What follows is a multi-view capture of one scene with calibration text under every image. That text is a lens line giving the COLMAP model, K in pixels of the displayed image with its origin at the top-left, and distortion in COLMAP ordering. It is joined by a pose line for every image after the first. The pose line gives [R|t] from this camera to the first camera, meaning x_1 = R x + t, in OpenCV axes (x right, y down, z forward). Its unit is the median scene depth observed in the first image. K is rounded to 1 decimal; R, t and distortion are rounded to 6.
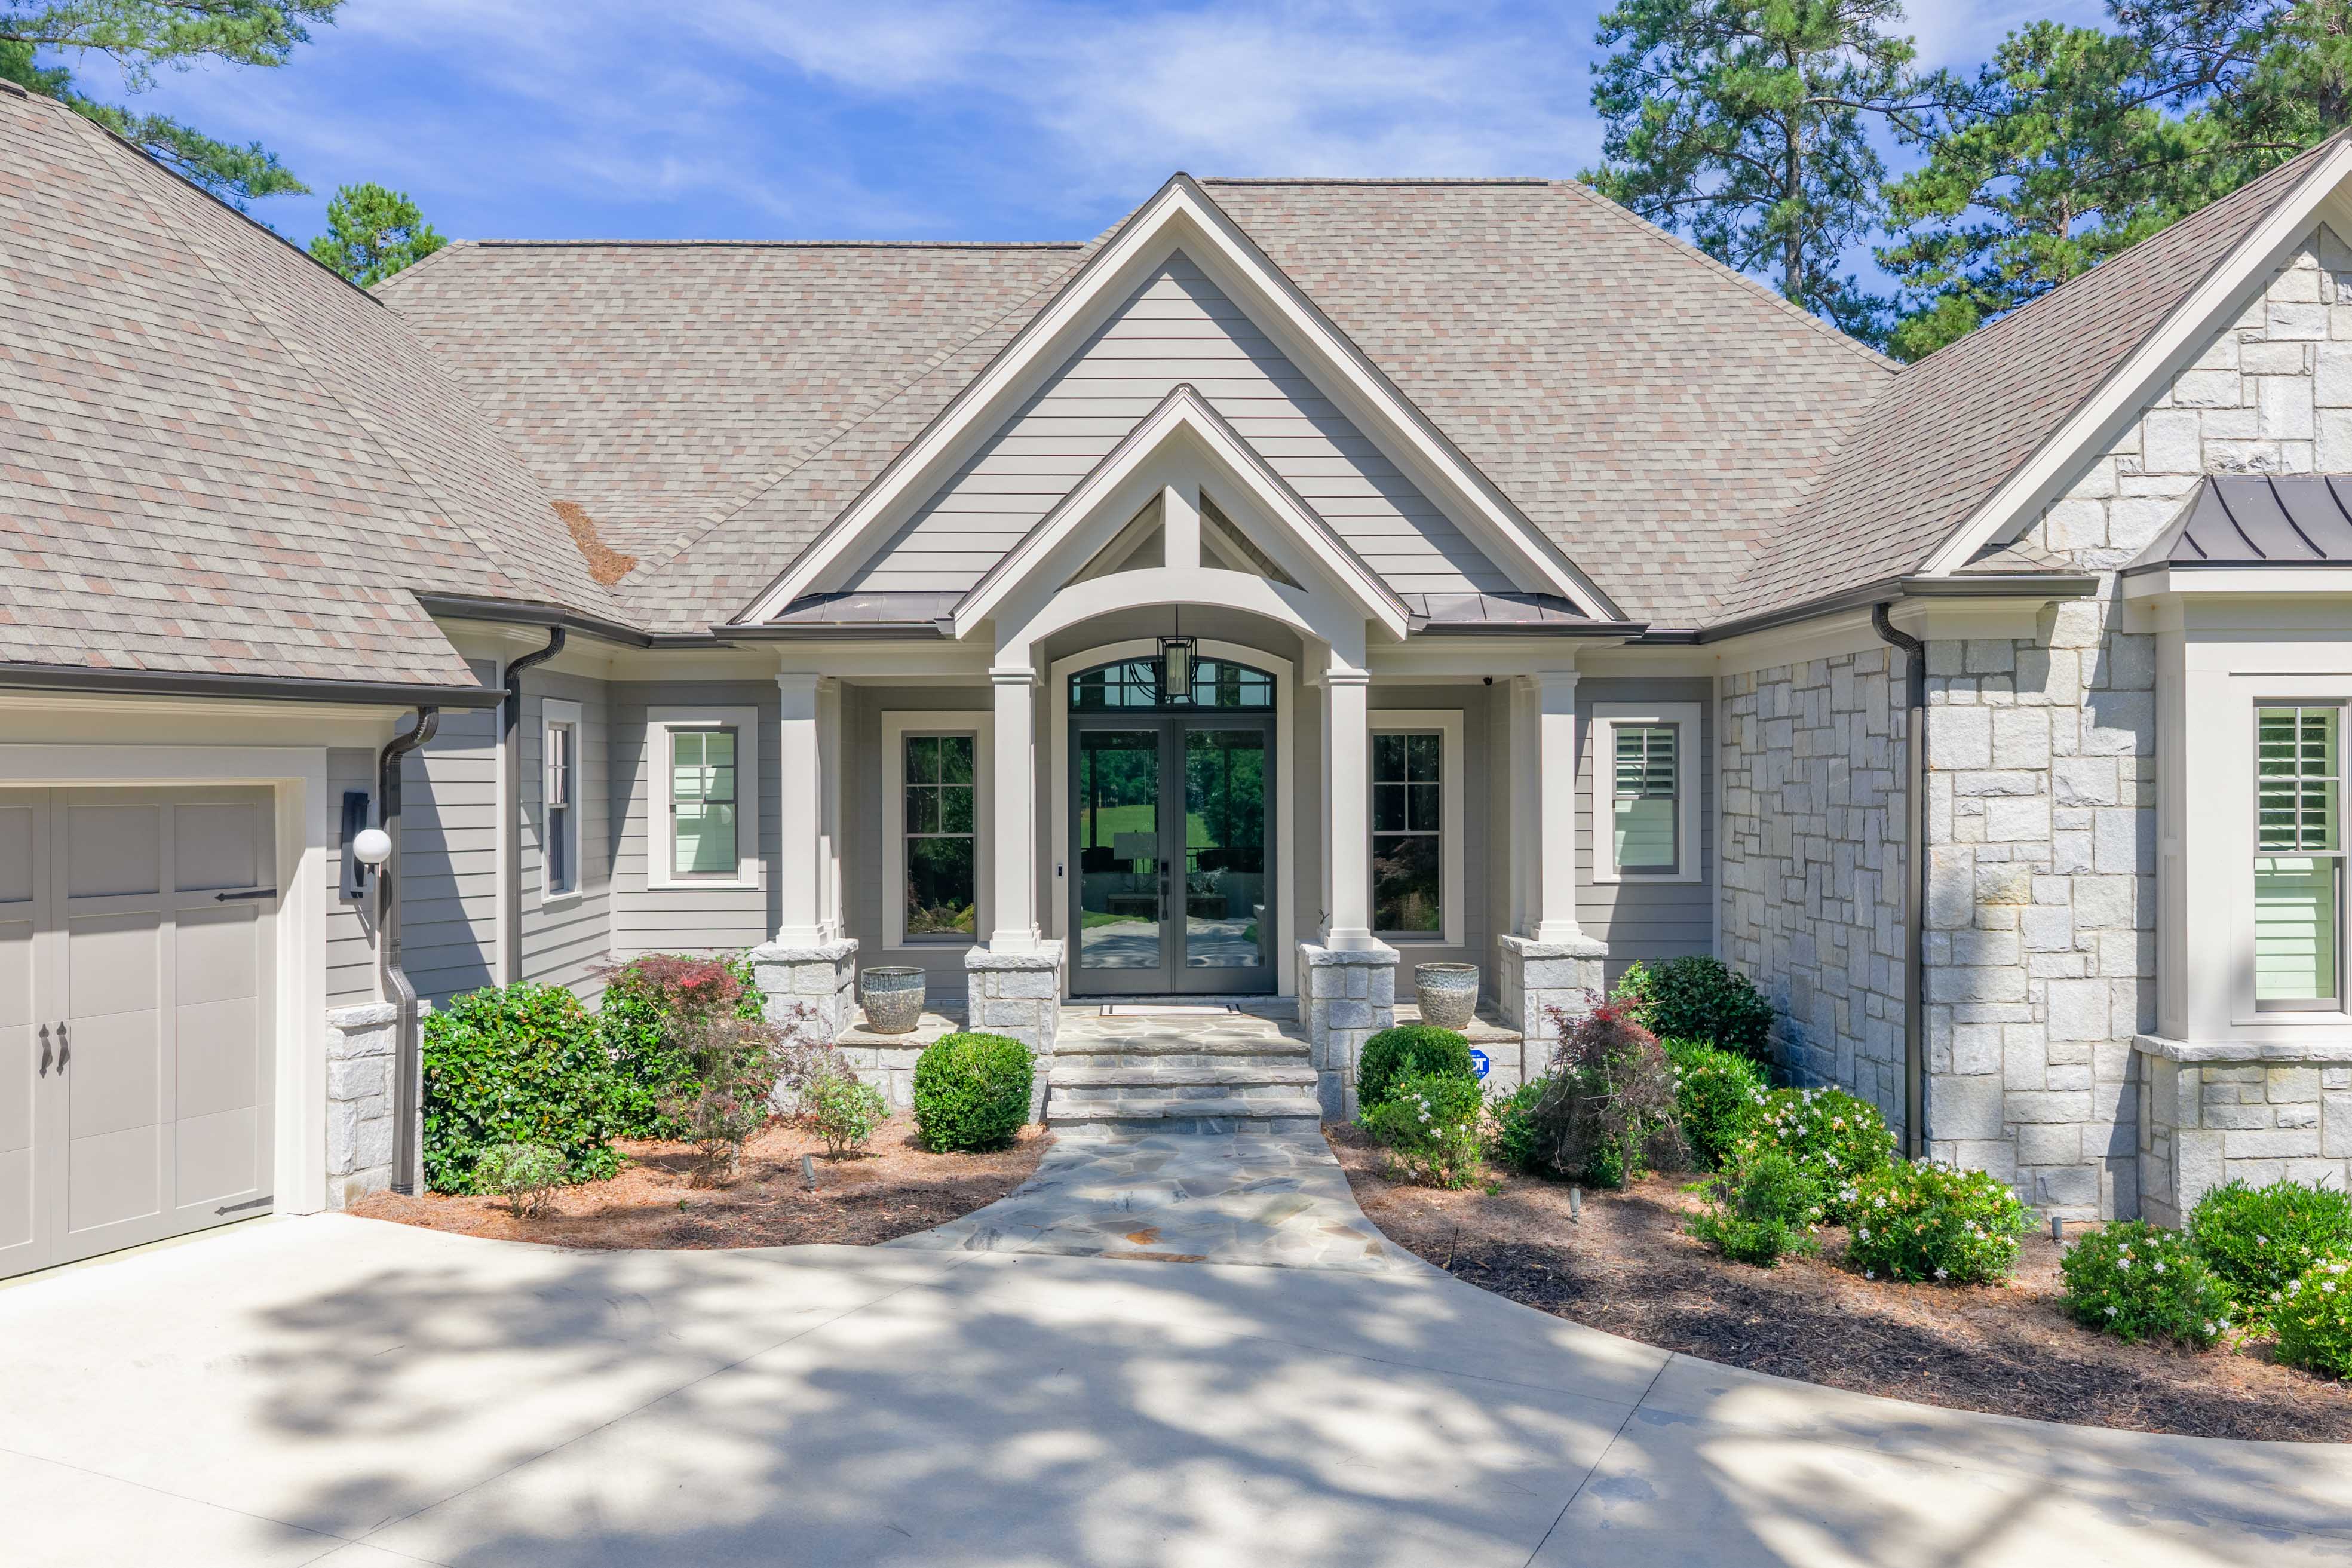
lens RADIAL K [[1960.6, 0, 1176.0], [0, 1960.6, 784.0], [0, 0, 1]] dist [0.048141, -0.101039]
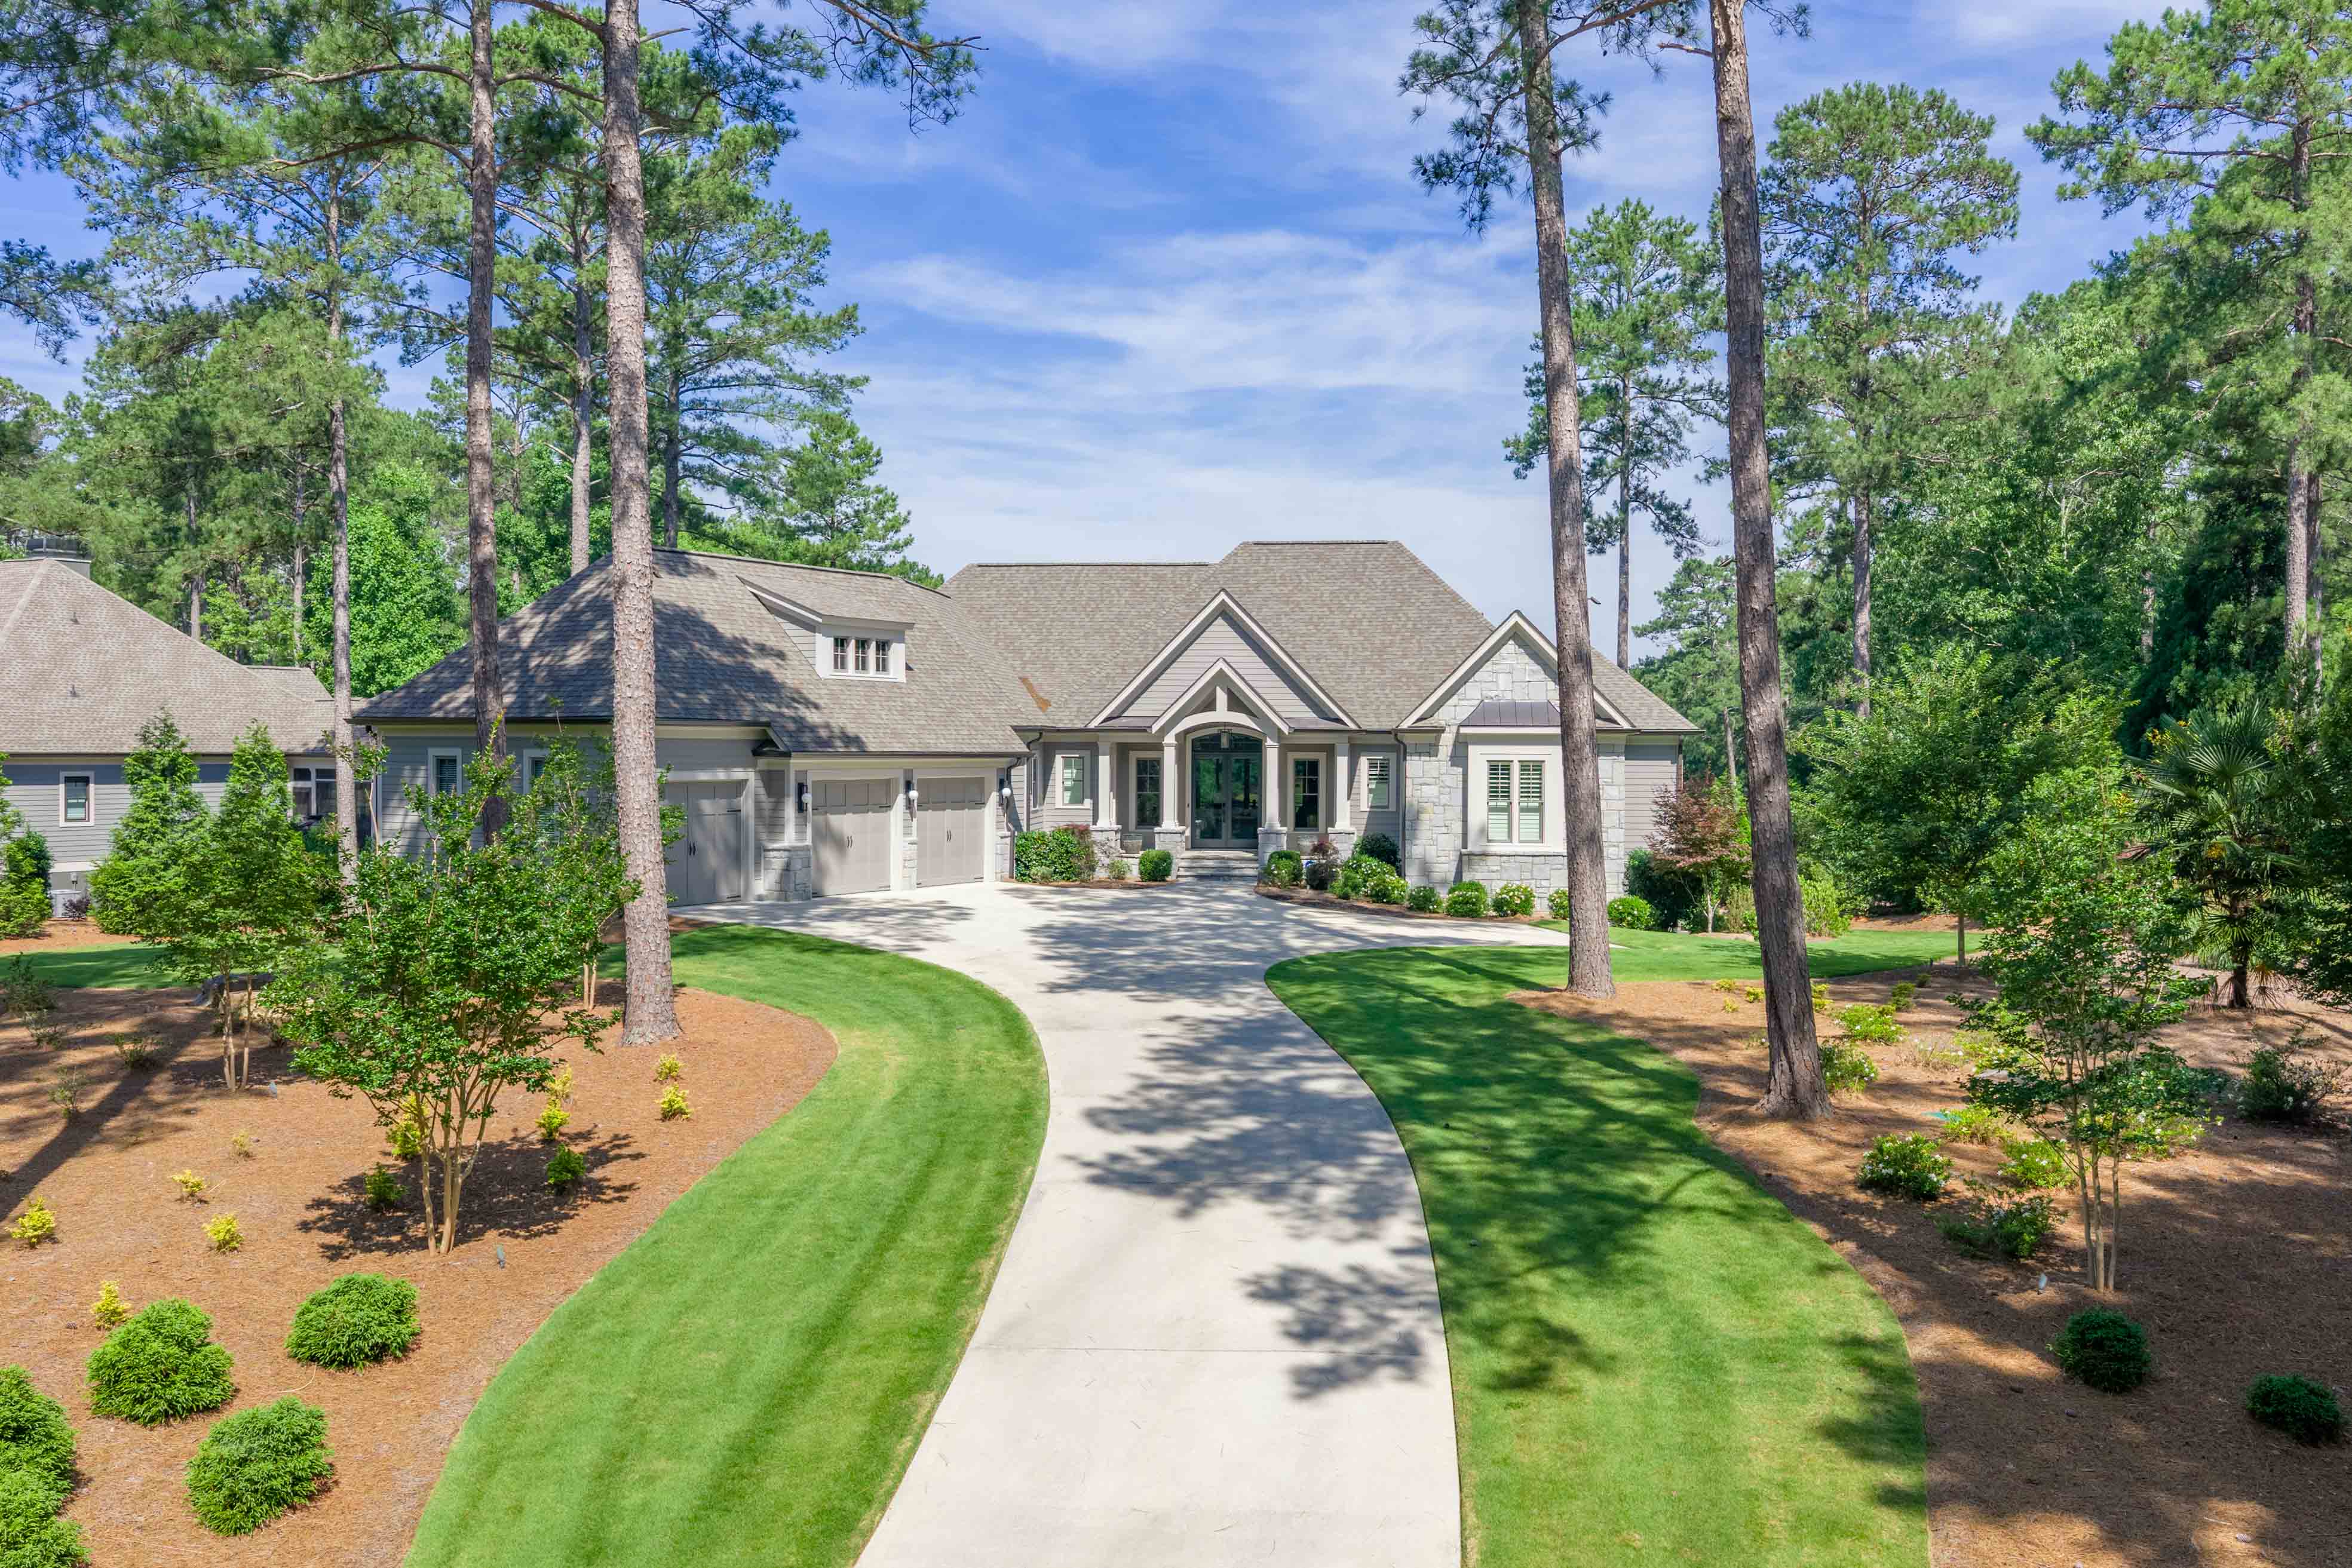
lens RADIAL K [[1968.2, 0, 1176.0], [0, 1968.2, 784.0], [0, 0, 1]] dist [0.055869, 0.000410]
pose [[0.993209, 0.012865, -0.115635, 0.306020], [-0.011029, 0.999803, 0.016503, -0.042188], [0.115824, -0.015116, 0.993155, -2.248041]]
